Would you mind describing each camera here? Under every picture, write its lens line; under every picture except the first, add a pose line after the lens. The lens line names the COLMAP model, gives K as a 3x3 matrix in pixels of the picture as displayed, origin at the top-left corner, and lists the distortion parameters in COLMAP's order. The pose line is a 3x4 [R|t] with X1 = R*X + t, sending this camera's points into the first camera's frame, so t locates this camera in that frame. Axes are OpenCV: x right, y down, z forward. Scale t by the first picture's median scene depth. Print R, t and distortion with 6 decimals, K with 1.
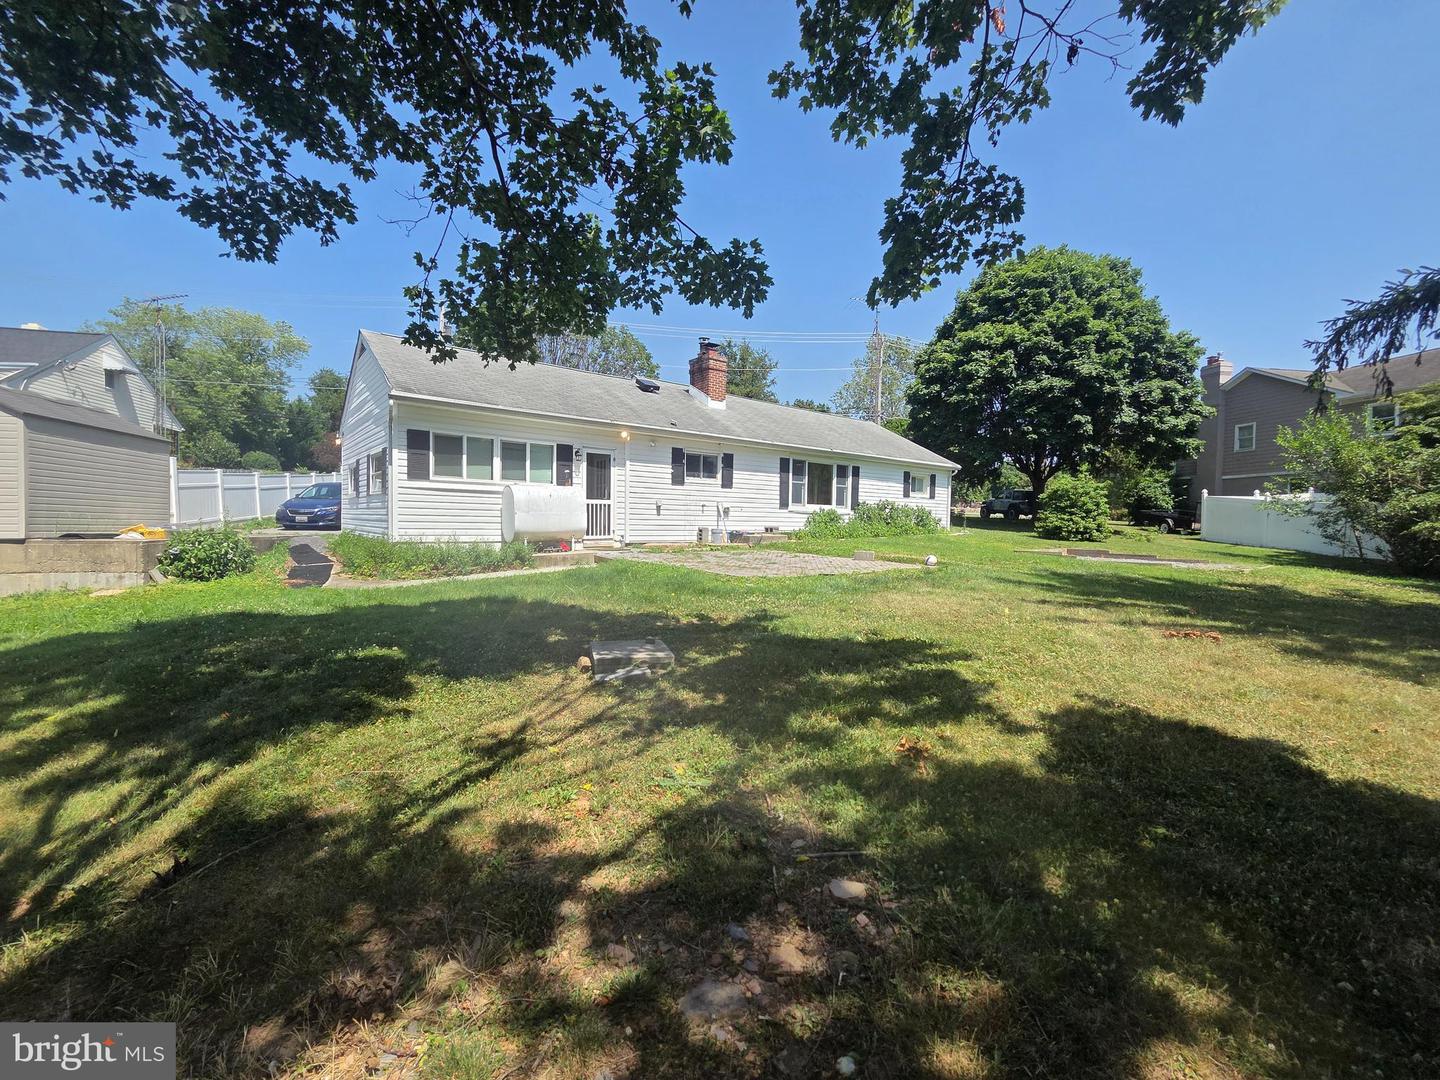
lens RADIAL K [[598.2, 0, 712.3], [0, 598.2, 528.5], [0, 0, 1]] dist [-0.003114, 0.001479]
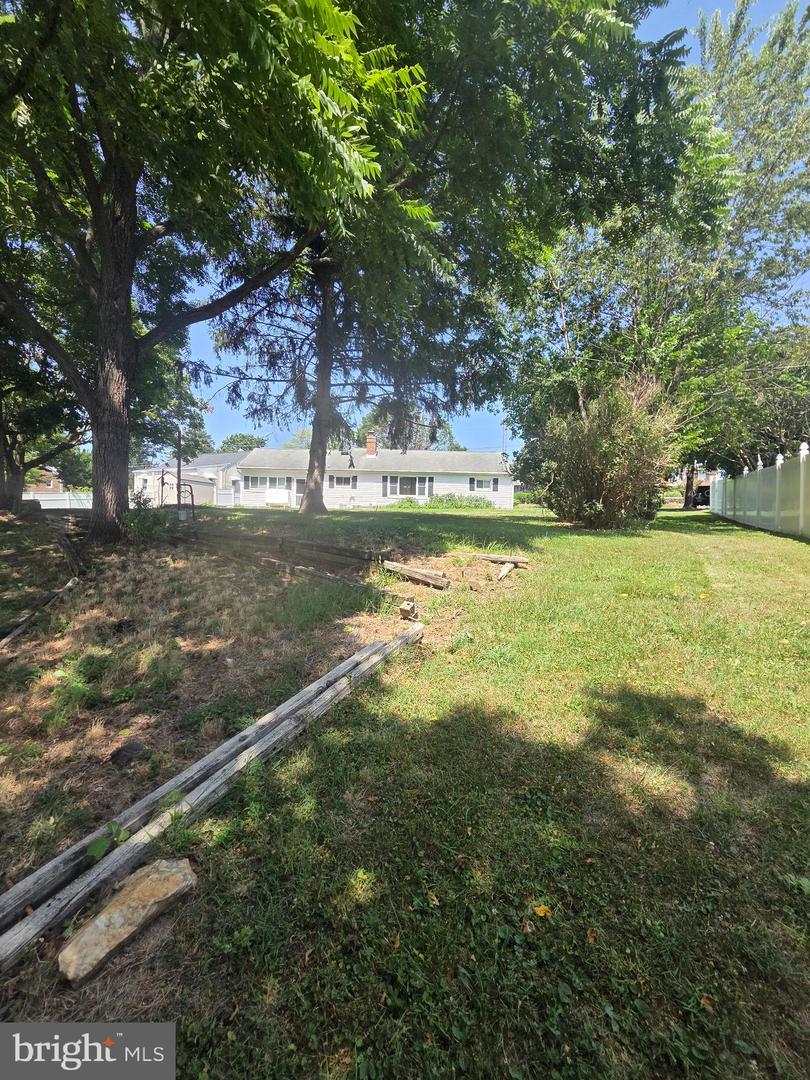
lens RADIAL K [[448.6, 0, 404.8], [0, 448.6, 540.1], [0, 0, 1]] dist [-0.003114, 0.001479]
pose [[0.771431, 0.013938, -0.636161, 1.377311], [-0.021360, 0.999764, -0.003999, 0.151145], [0.635955, 0.016673, 0.771546, -0.346165]]
